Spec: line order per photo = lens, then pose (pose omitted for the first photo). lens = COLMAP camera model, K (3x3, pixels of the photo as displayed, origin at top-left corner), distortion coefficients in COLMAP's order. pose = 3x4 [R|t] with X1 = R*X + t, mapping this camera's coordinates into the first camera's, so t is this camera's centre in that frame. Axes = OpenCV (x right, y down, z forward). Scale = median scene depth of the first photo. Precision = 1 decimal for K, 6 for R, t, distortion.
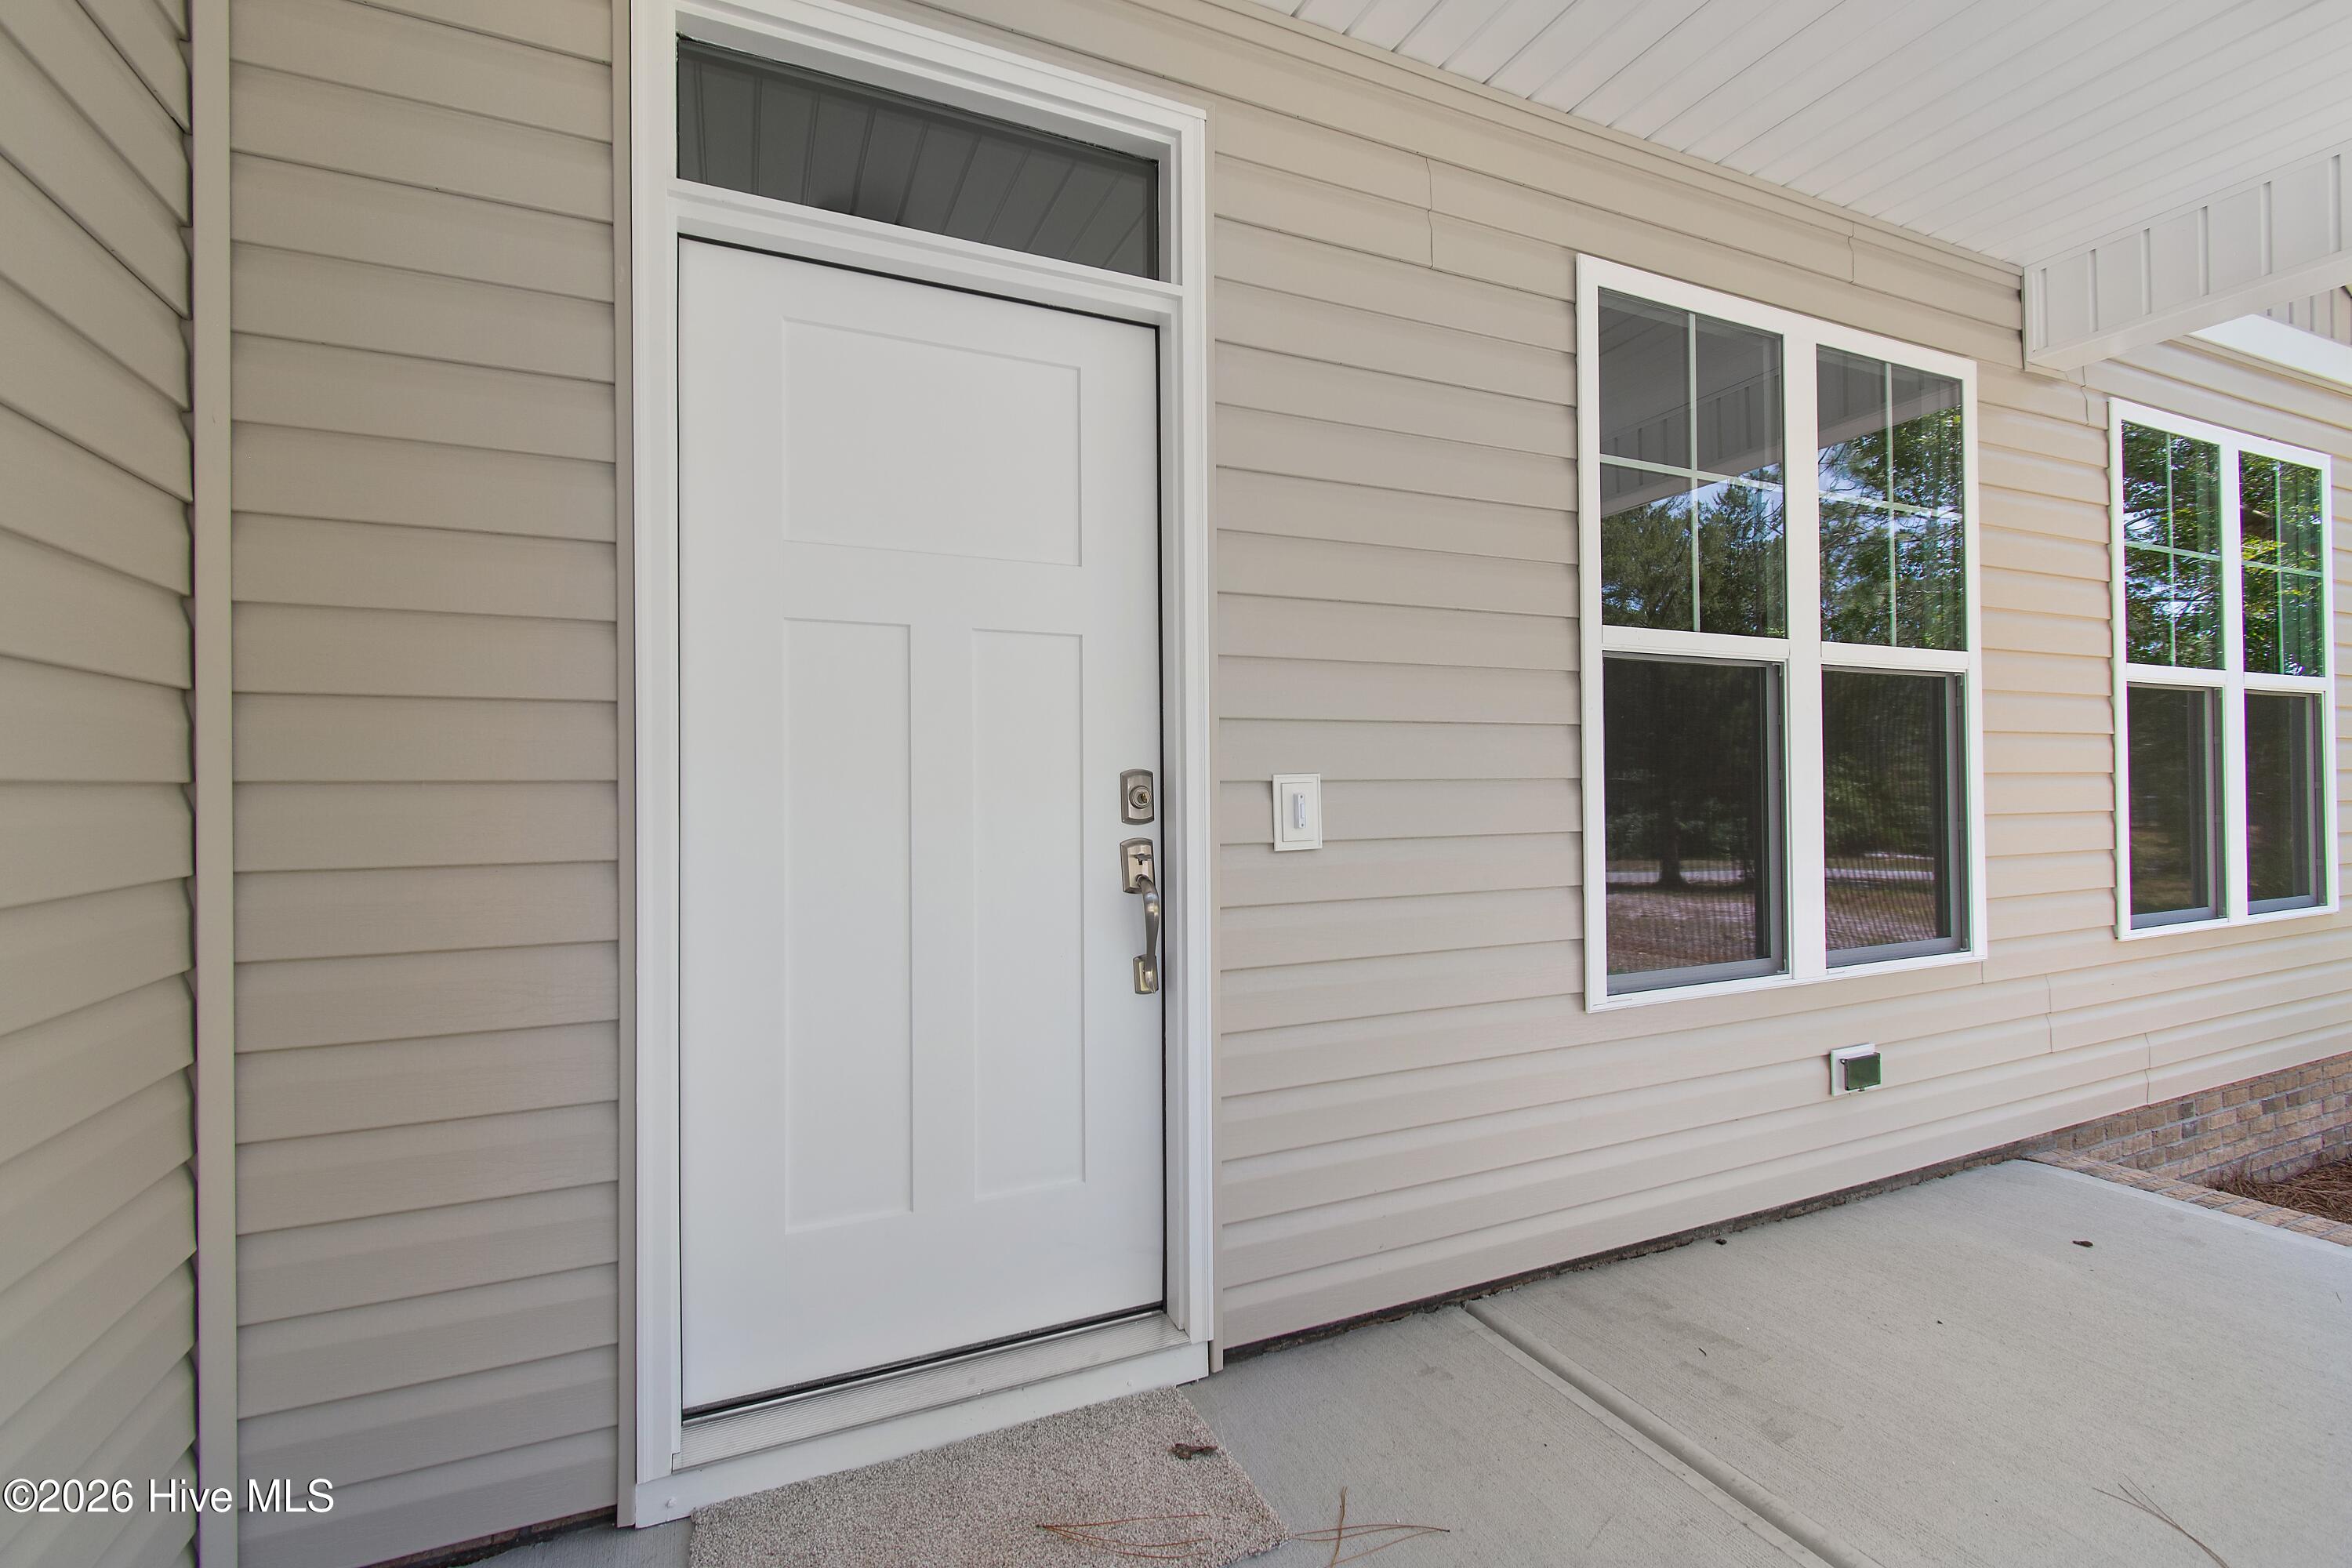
lens RADIAL K [[1025.9, 0, 1162.4], [0, 1025.9, 799.4], [0, 0, 1]] dist [0.003539, -0.001238]
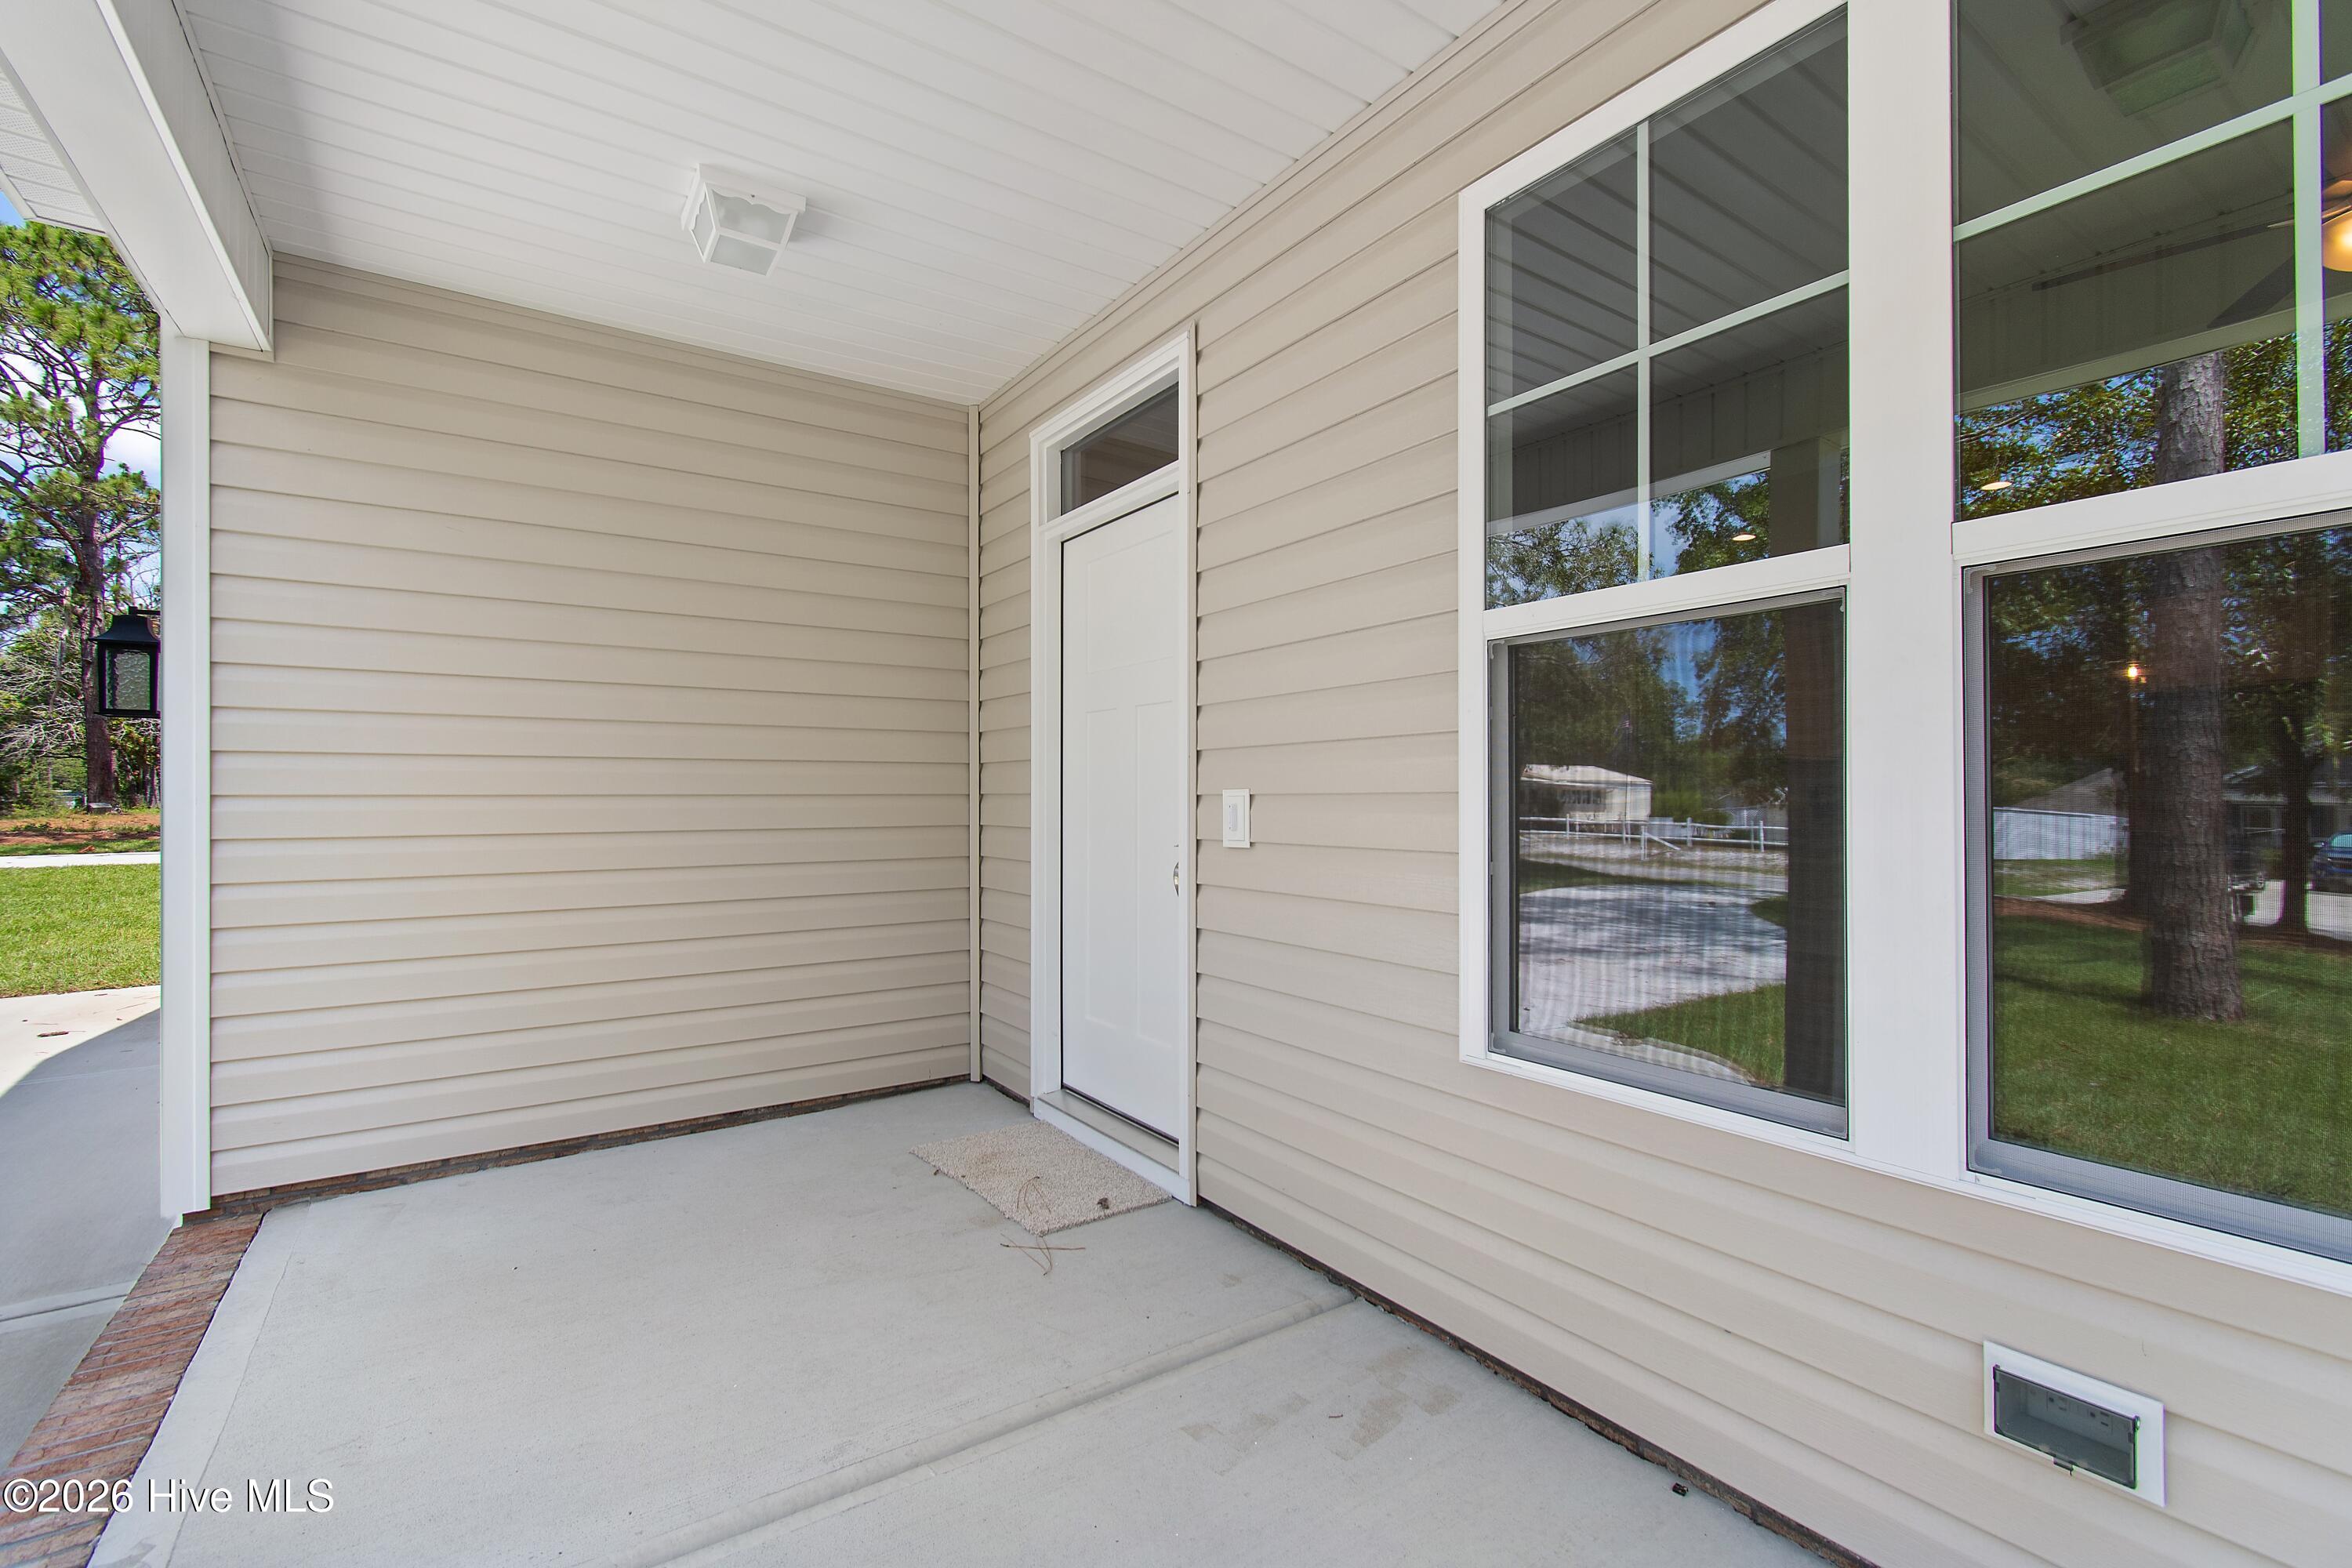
lens RADIAL K [[1025.9, 0, 1168.1], [0, 1025.9, 779.8], [0, 0, 1]] dist [0.003539, -0.001238]
pose [[0.175921, -0.002155, -0.984402, 1.297652], [-0.000920, 0.999997, -0.002354, -0.030952], [0.984404, 0.001320, 0.175919, 0.632563]]
